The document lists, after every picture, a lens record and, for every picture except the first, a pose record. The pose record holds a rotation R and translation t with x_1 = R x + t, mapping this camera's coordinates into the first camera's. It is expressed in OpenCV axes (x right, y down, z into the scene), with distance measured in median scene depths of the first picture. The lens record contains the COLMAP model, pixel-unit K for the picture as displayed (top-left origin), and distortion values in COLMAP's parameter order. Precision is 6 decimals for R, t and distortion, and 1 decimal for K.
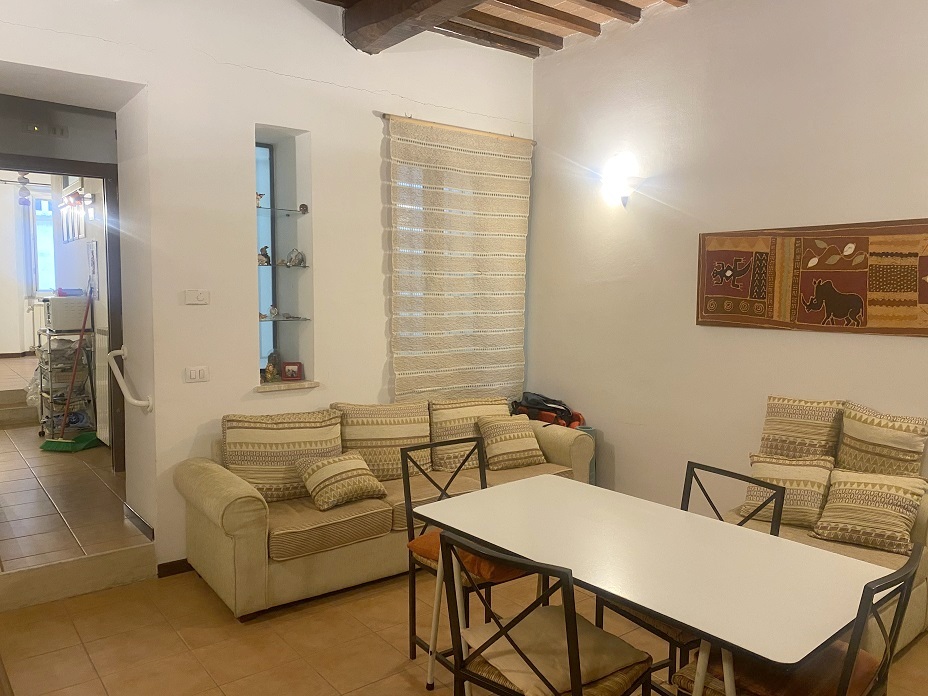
lens RADIAL K [[708.6, 0, 451.0], [0, 708.6, 341.6], [0, 0, 1]] dist [0.029788, -0.001430]
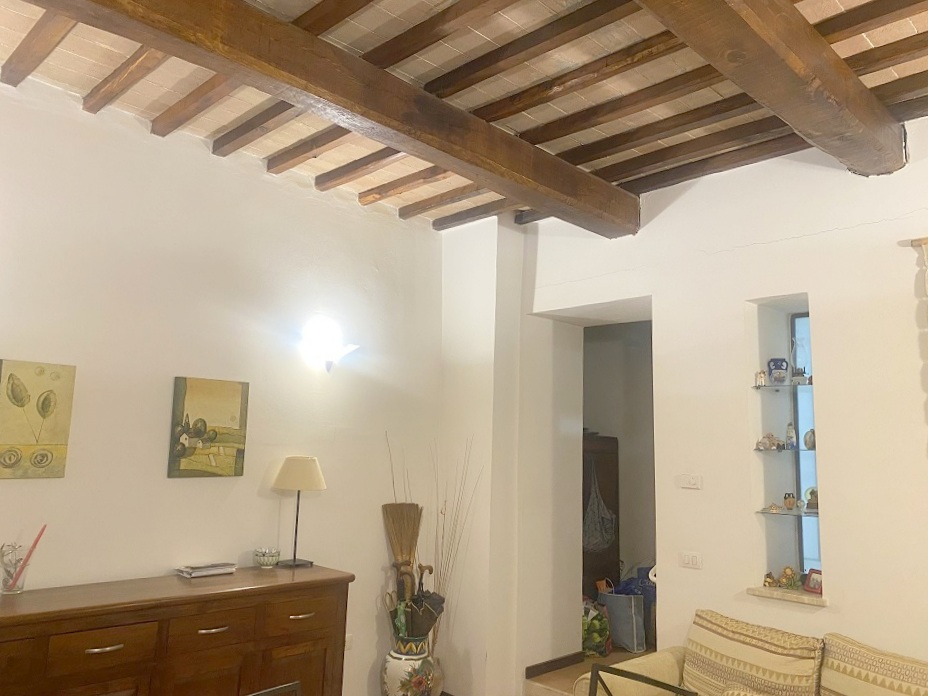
lens RADIAL K [[708.6, 0, 451.0], [0, 708.6, 341.6], [0, 0, 1]] dist [0.029788, -0.001430]
pose [[0.135734, -0.163481, -0.977164, 2.006453], [-0.113248, 0.977268, -0.179229, -0.114744], [0.984252, 0.134989, 0.114135, 1.681300]]
